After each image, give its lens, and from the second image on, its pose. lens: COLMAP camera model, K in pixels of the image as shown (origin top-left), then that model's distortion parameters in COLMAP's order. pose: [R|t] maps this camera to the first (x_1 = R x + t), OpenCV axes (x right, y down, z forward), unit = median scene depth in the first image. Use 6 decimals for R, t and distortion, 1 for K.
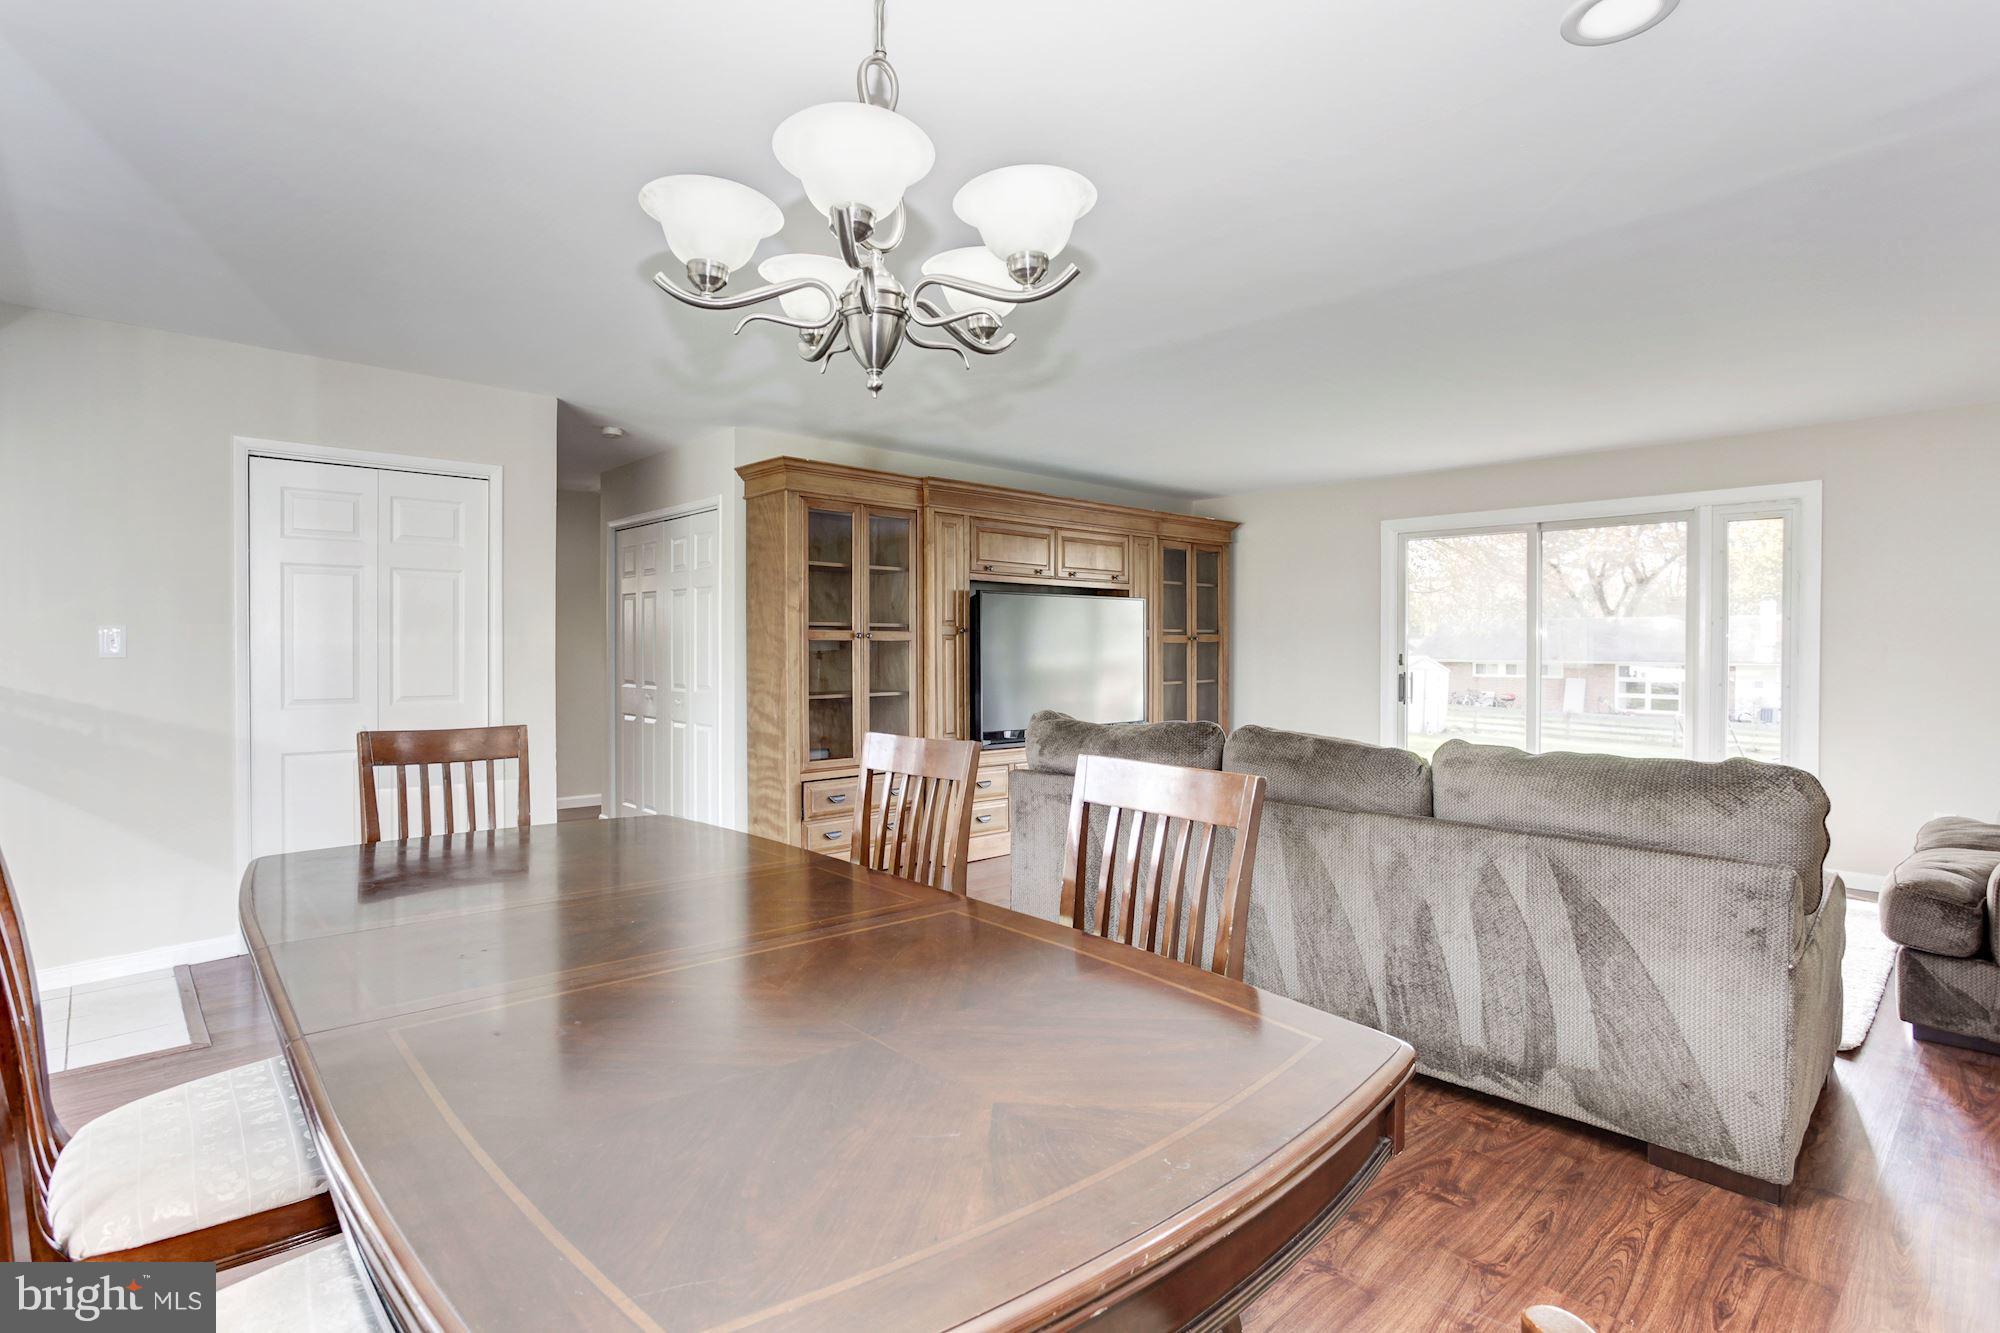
lens RADIAL K [[998.2, 0, 1000.0], [0, 998.2, 666.5], [0, 0, 1]] dist [-0.050454, 0.034207]
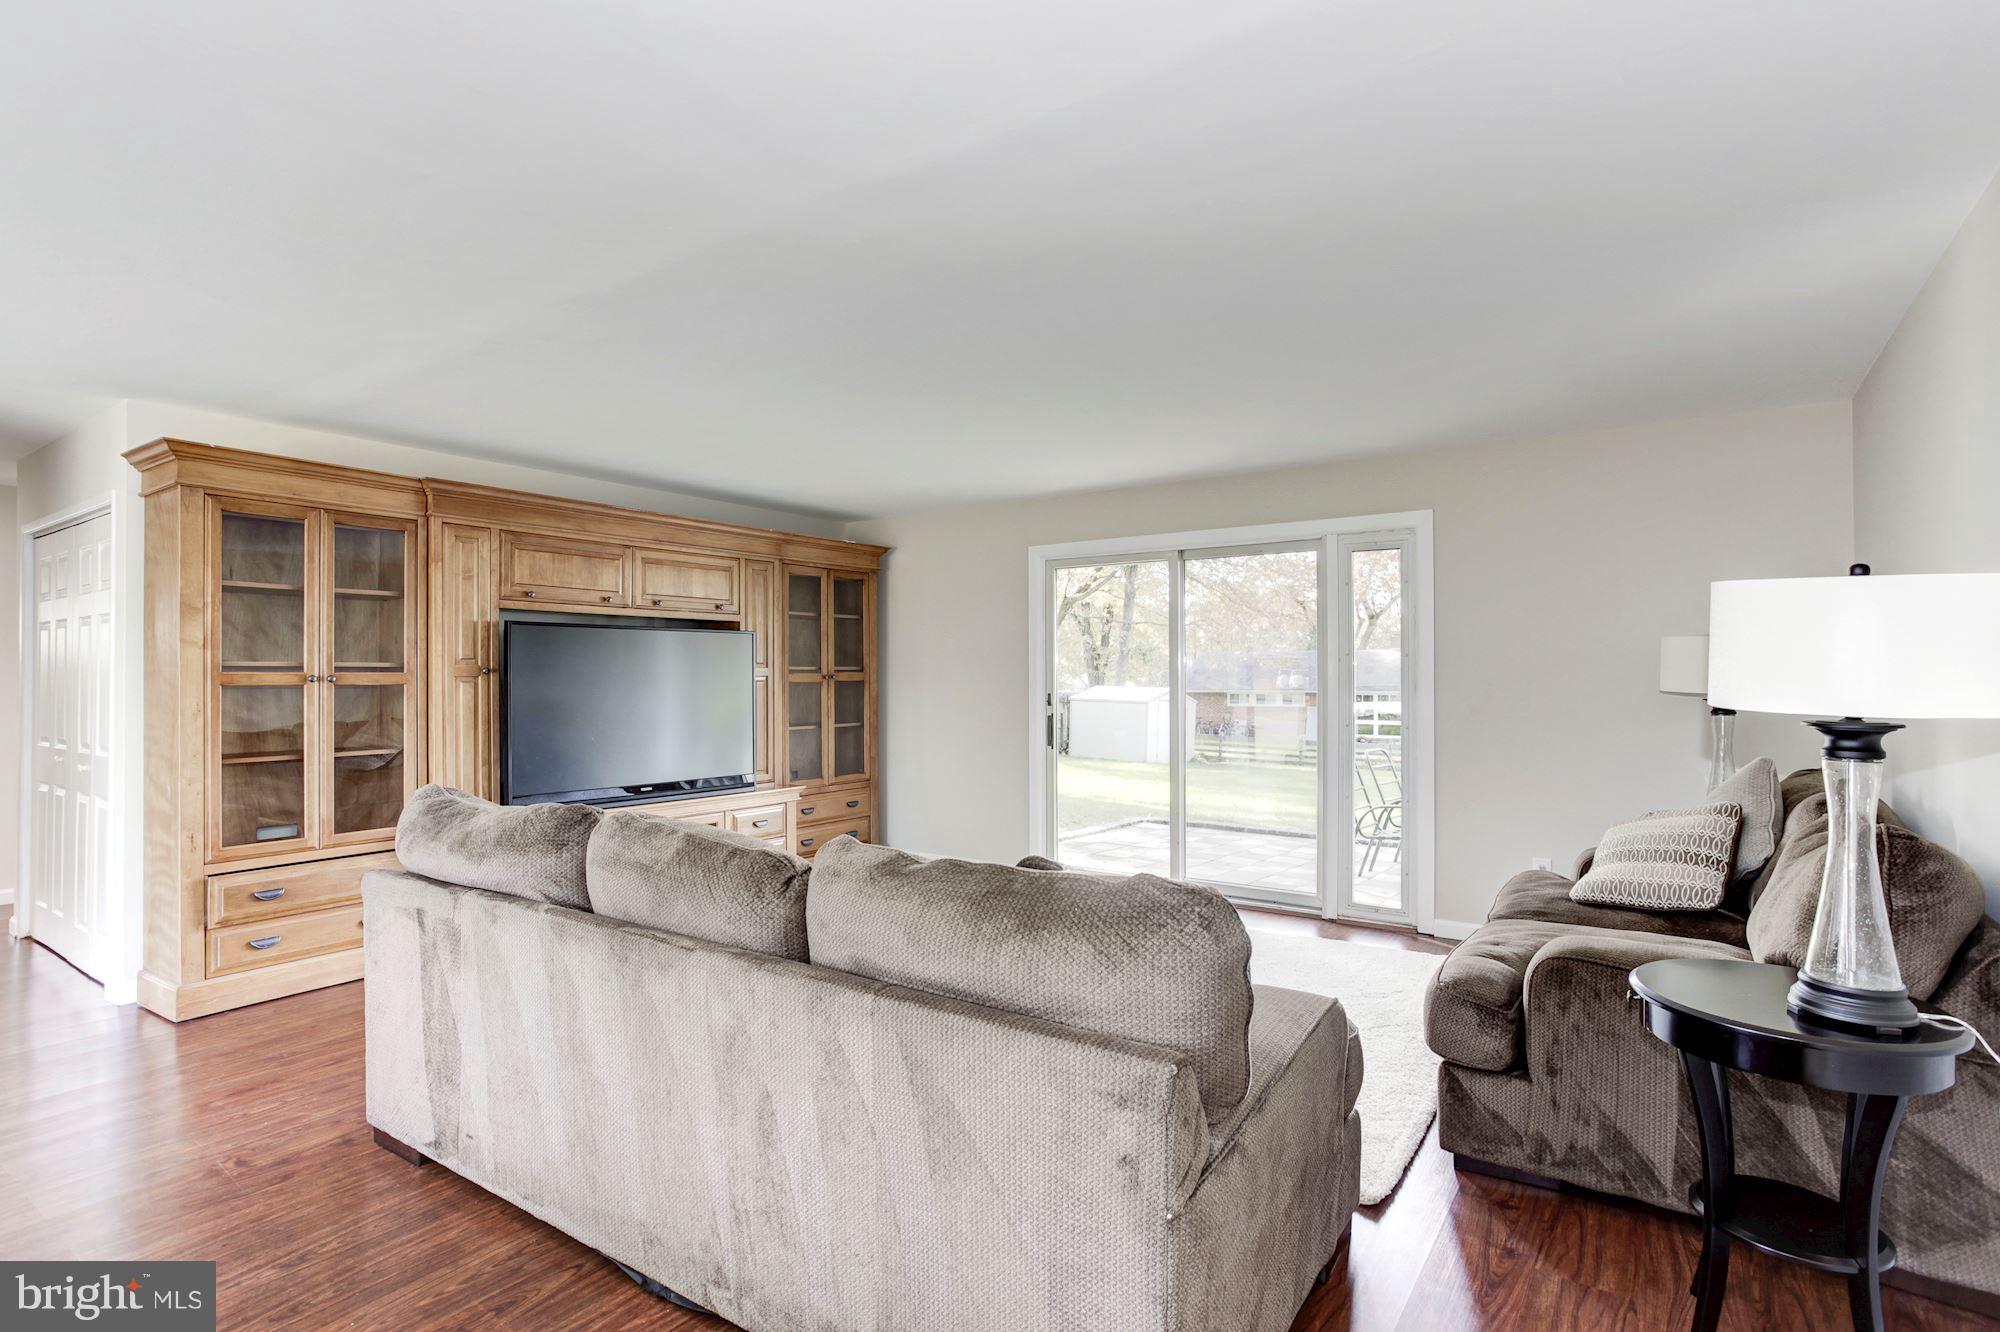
lens RADIAL K [[999.6, 0, 1000.0], [0, 999.6, 666.0], [0, 0, 1]] dist [-0.056868, 0.033808]
pose [[0.977377, -0.003120, 0.211480, 0.202253], [0.010193, 0.999424, -0.032359, -0.010087], [-0.211257, 0.033783, 0.976847, 0.139332]]
